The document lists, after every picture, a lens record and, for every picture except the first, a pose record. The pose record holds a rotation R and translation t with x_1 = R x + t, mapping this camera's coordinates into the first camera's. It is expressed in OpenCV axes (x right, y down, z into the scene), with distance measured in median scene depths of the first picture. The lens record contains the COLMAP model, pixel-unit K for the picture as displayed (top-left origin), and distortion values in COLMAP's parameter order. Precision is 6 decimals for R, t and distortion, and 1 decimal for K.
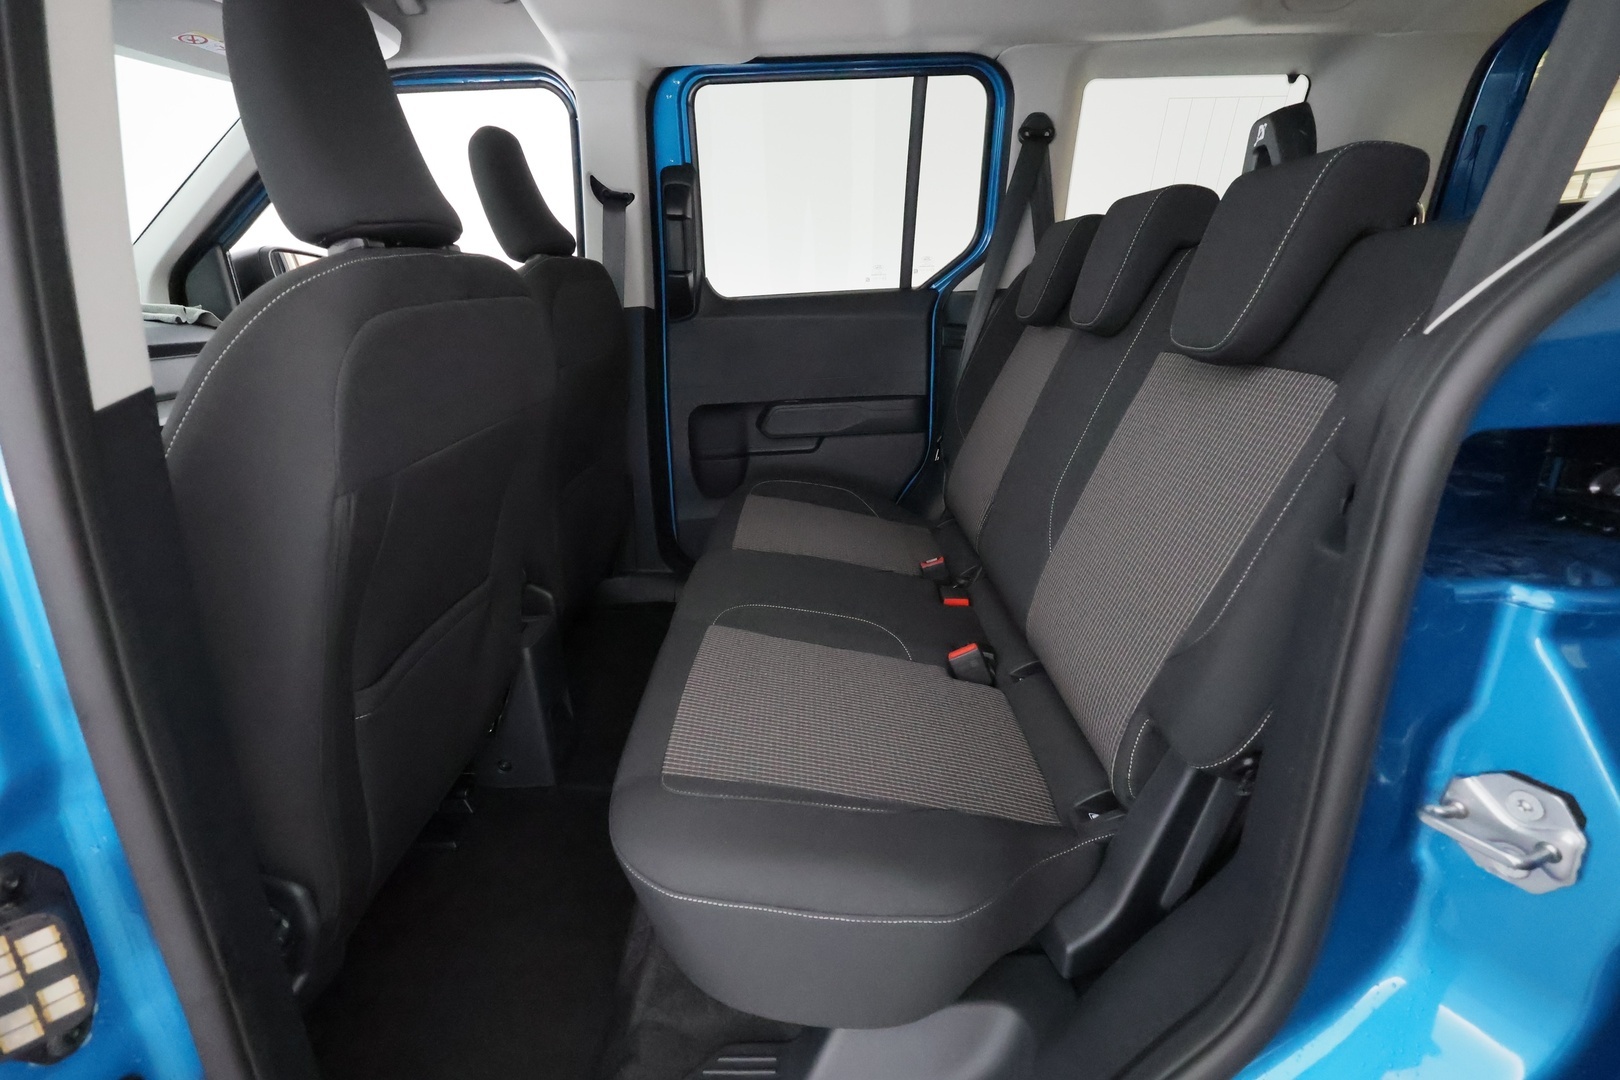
lens RADIAL K [[745.1, 0, 812.9], [0, 745.1, 539.1], [0, 0, 1]] dist [0.000558, 0.000445]
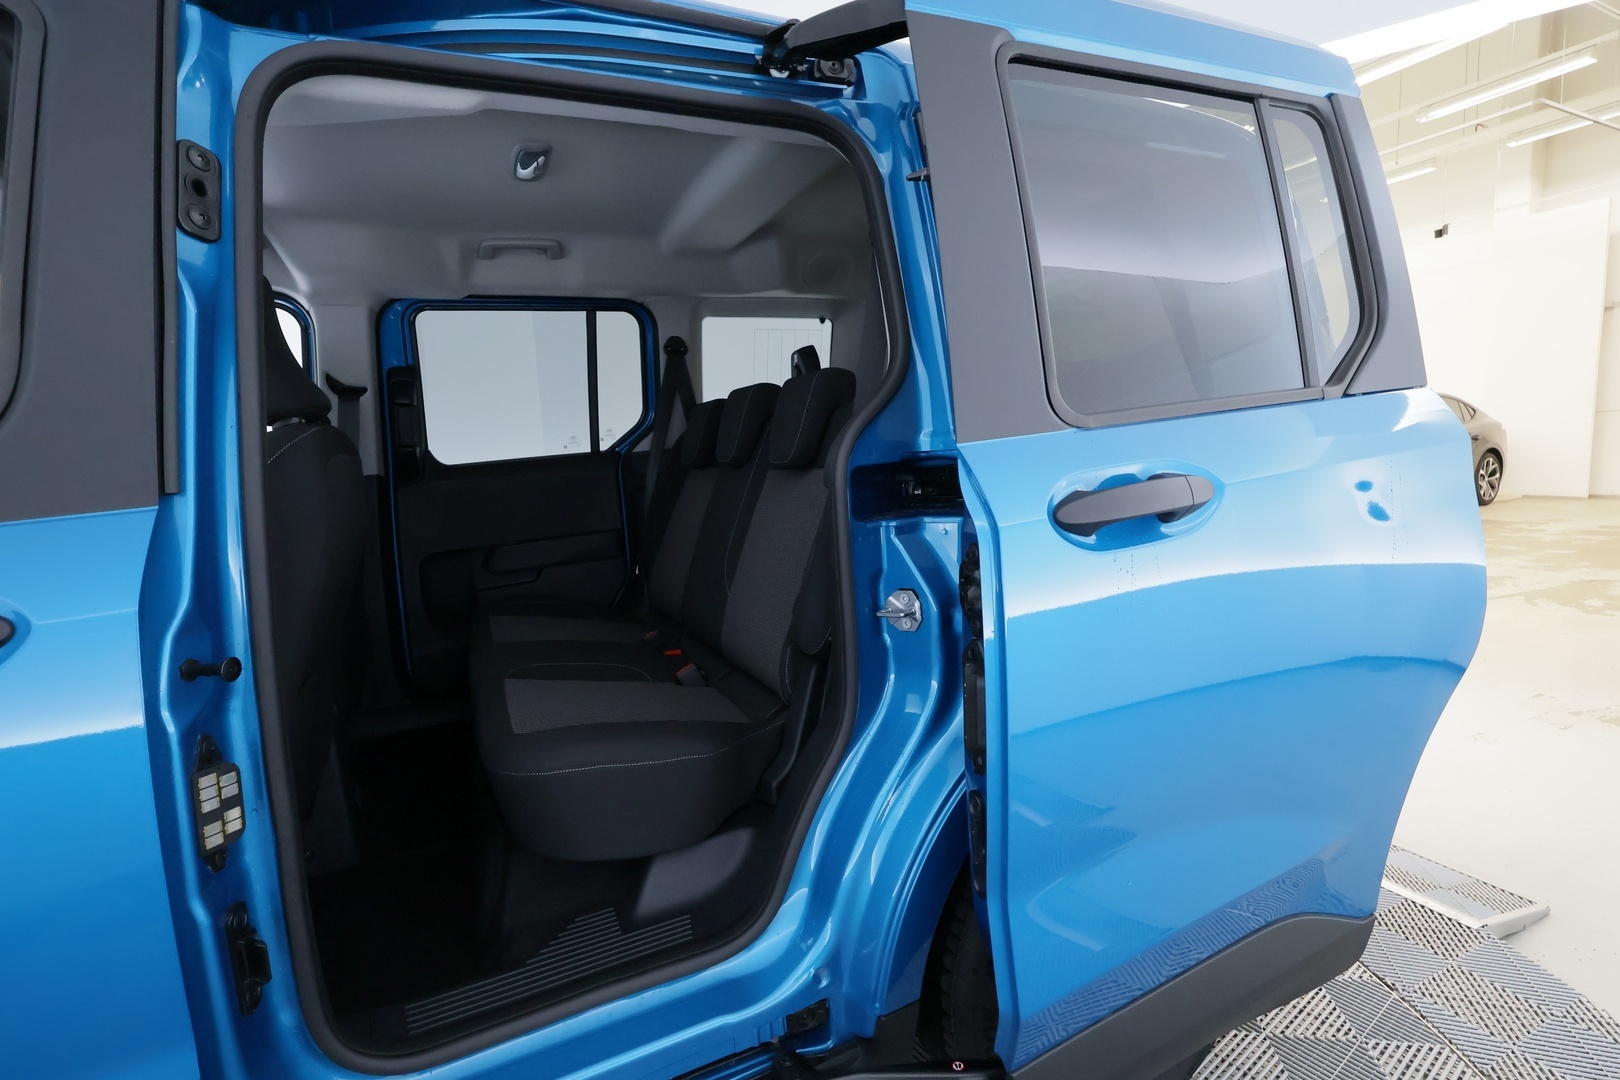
lens RADIAL K [[745.1, 0, 812.9], [0, 745.1, 539.1], [0, 0, 1]] dist [0.000558, 0.000445]
pose [[0.899782, -0.091563, 0.426624, -0.124673], [0.184567, 0.965826, -0.181977, 0.147288], [-0.395382, 0.242480, 0.885933, -0.340229]]
